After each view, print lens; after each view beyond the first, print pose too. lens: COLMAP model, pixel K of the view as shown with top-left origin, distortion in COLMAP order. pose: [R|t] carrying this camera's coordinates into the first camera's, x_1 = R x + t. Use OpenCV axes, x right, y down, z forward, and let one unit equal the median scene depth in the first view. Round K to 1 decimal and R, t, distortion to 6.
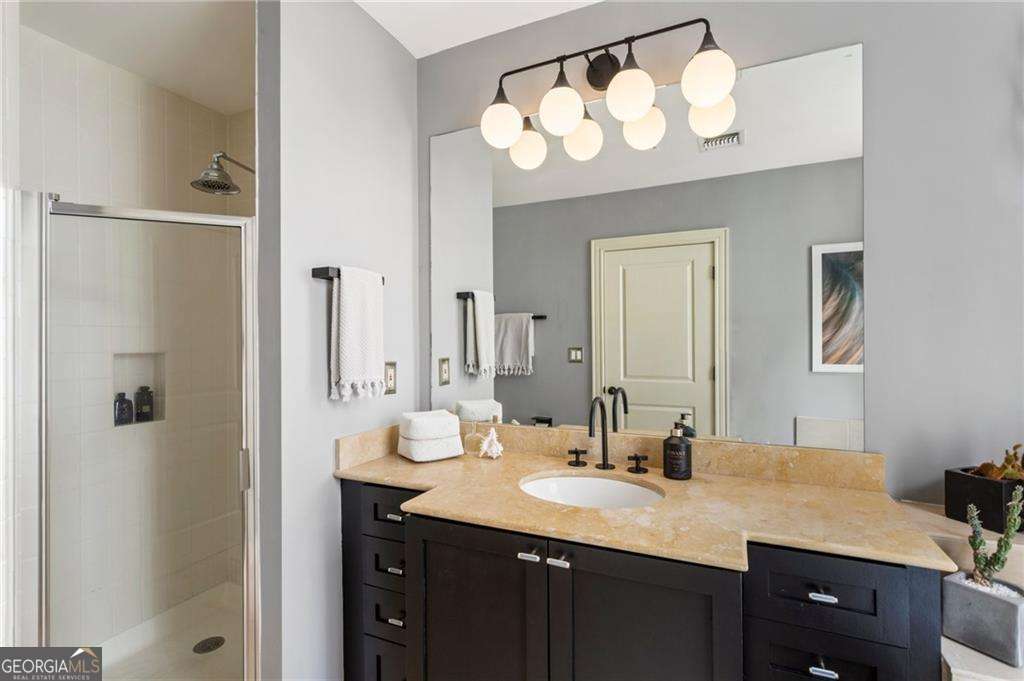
lens RADIAL K [[486.4, 0, 531.2], [0, 486.4, 339.1], [0, 0, 1]] dist [0.003800, 0.002201]
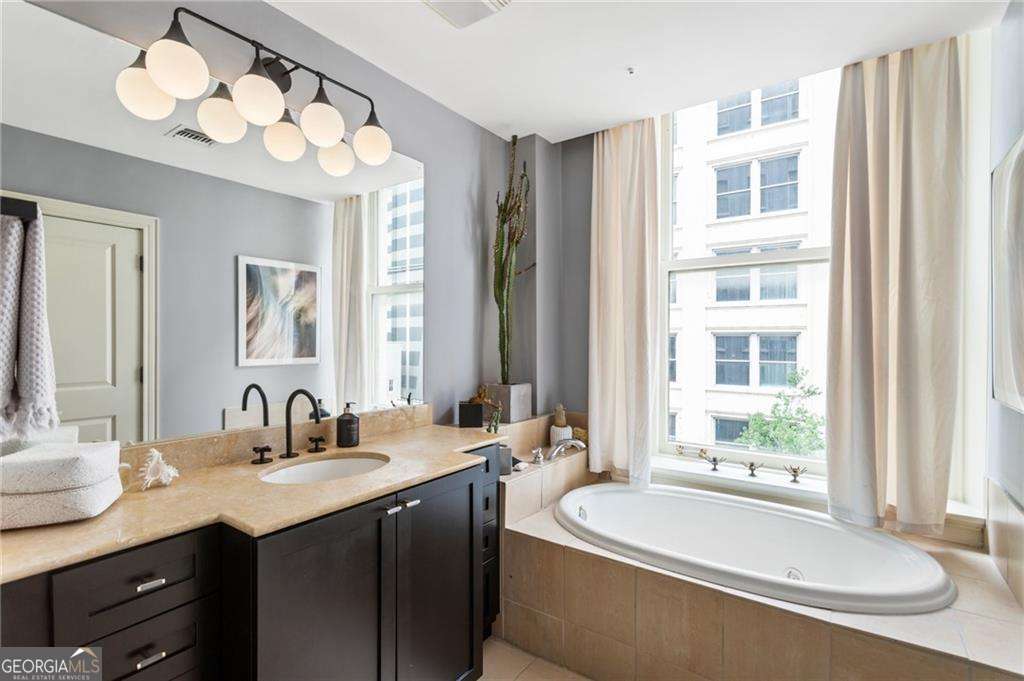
lens RADIAL K [[486.4, 0, 511.4], [0, 486.4, 335.2], [0, 0, 1]] dist [0.003800, 0.002201]
pose [[0.175962, 0.013826, 0.984300, -0.751590], [-0.003198, 0.999904, -0.013473, 0.012405], [-0.984392, -0.000777, 0.175990, 0.314717]]
